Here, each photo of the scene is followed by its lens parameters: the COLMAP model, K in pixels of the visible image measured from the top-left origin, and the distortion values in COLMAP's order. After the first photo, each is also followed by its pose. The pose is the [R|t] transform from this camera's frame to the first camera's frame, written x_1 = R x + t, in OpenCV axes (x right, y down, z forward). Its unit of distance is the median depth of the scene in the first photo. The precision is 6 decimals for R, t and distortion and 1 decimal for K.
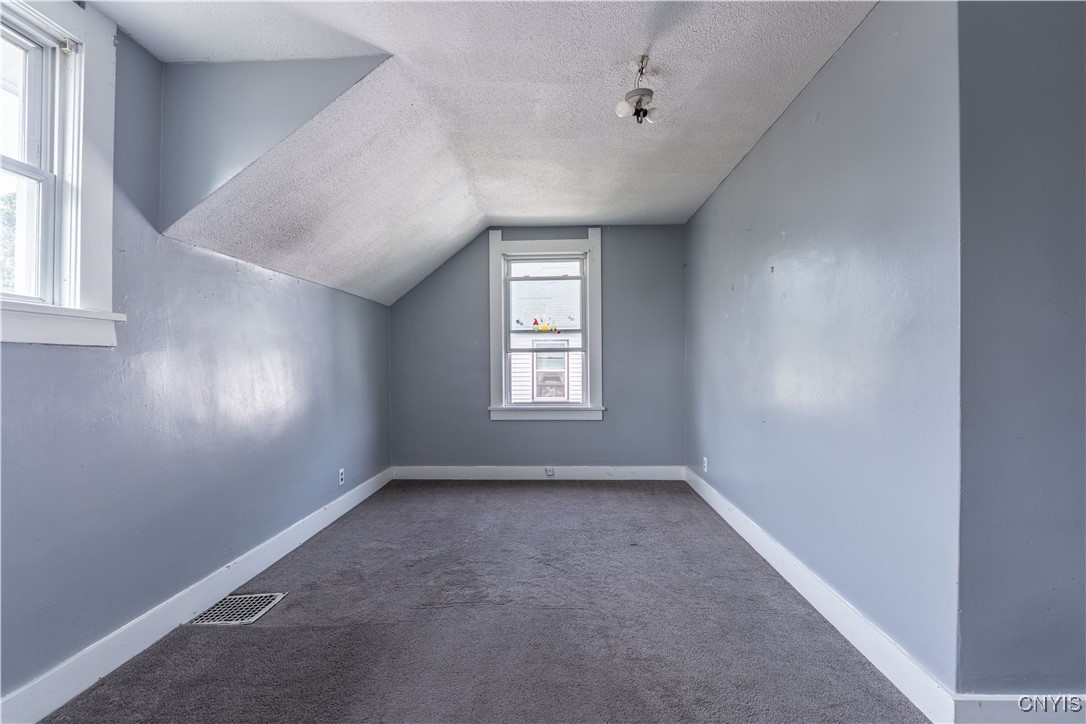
lens RADIAL K [[445.8, 0, 540.0], [0, 445.8, 366.3], [0, 0, 1]] dist [-0.011004, -0.000996]
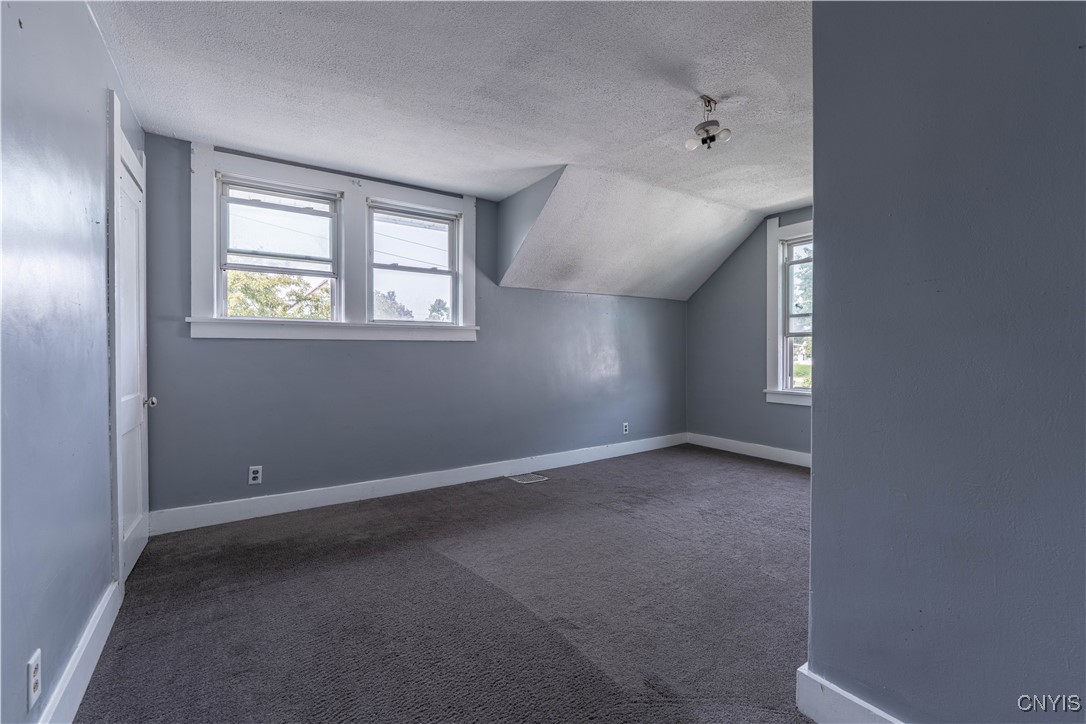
lens RADIAL K [[450.8, 0, 559.0], [0, 450.8, 358.7], [0, 0, 1]] dist [-0.000720, -0.000171]
pose [[0.613981, 0.019313, -0.789085, 0.739437], [-0.003071, 0.999752, 0.022079, -0.004749], [0.789315, -0.011133, 0.613888, -0.057492]]
